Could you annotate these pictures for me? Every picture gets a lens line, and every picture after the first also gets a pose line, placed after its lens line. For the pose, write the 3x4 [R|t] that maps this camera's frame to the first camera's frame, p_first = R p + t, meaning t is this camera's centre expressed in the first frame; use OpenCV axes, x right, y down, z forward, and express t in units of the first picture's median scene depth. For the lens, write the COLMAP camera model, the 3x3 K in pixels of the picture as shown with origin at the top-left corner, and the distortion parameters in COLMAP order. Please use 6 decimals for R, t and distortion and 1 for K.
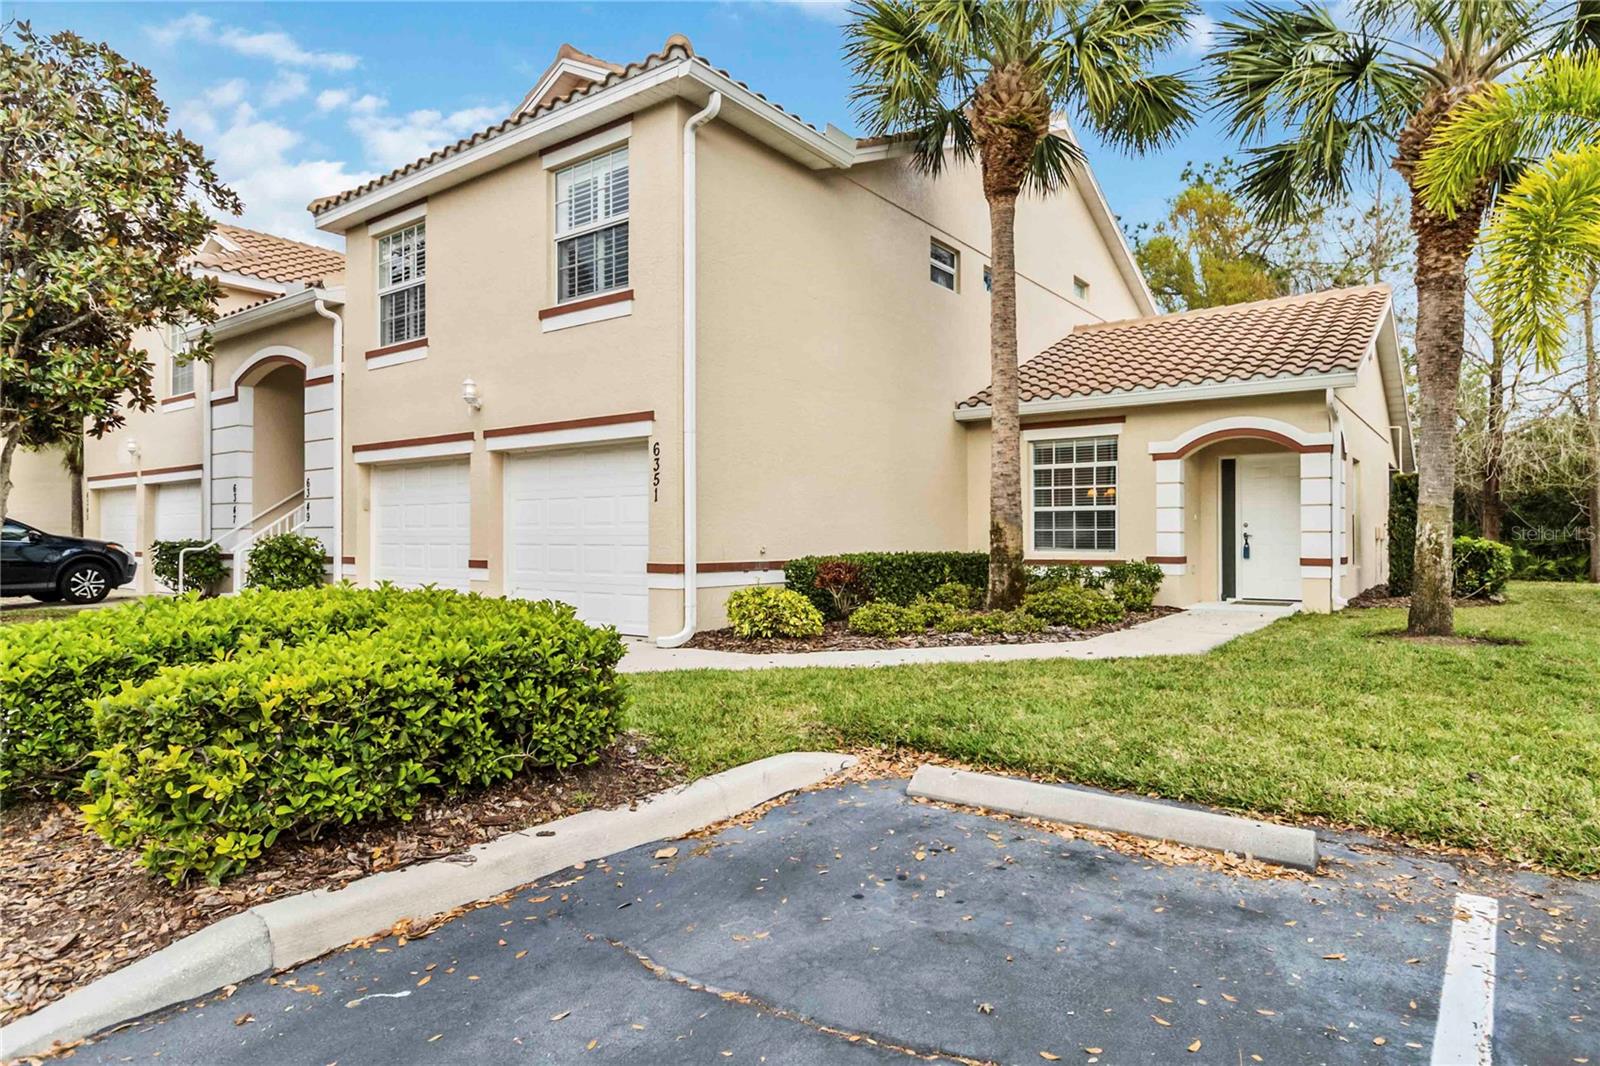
lens RADIAL K [[579.7, 0, 801.3], [0, 579.7, 531.6], [0, 0, 1]] dist [-0.002319, 0.000030]
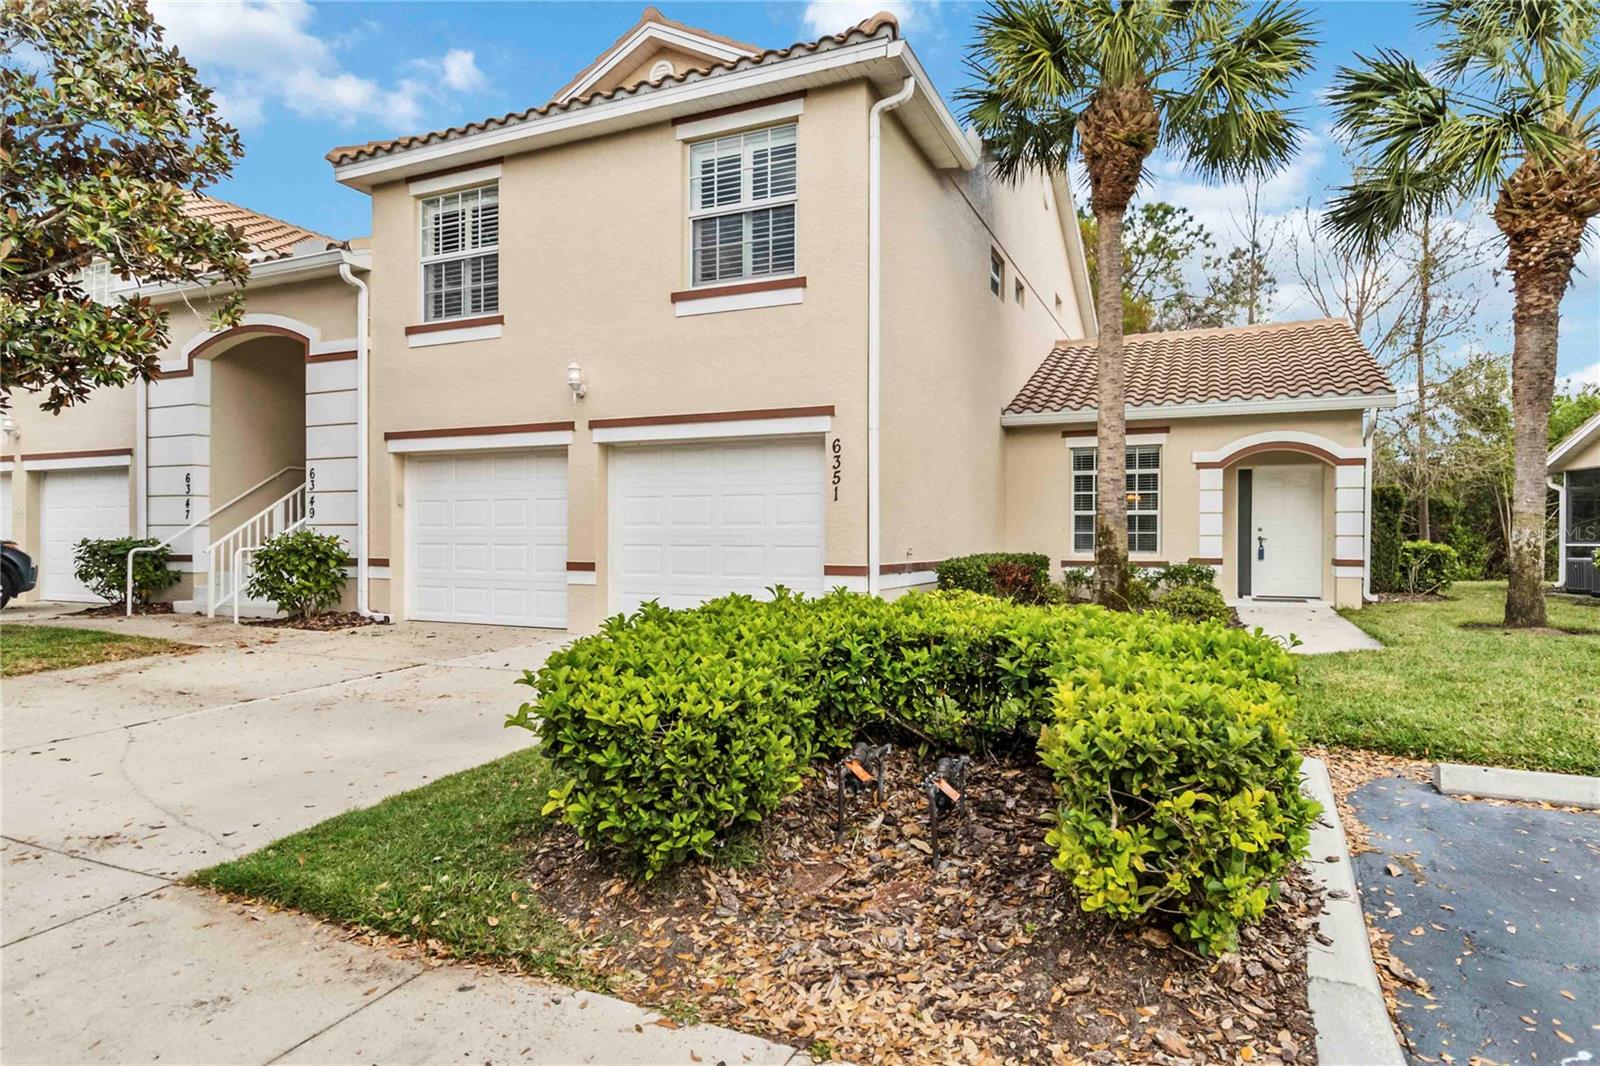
lens RADIAL K [[576.9, 0, 799.3], [0, 576.9, 537.7], [0, 0, 1]] dist [-0.000247, 0.000082]
pose [[0.989987, 0.004842, 0.141074, -0.305519], [-0.005998, 0.999952, 0.007768, 0.001598], [-0.141029, -0.008536, 0.989969, 0.044007]]
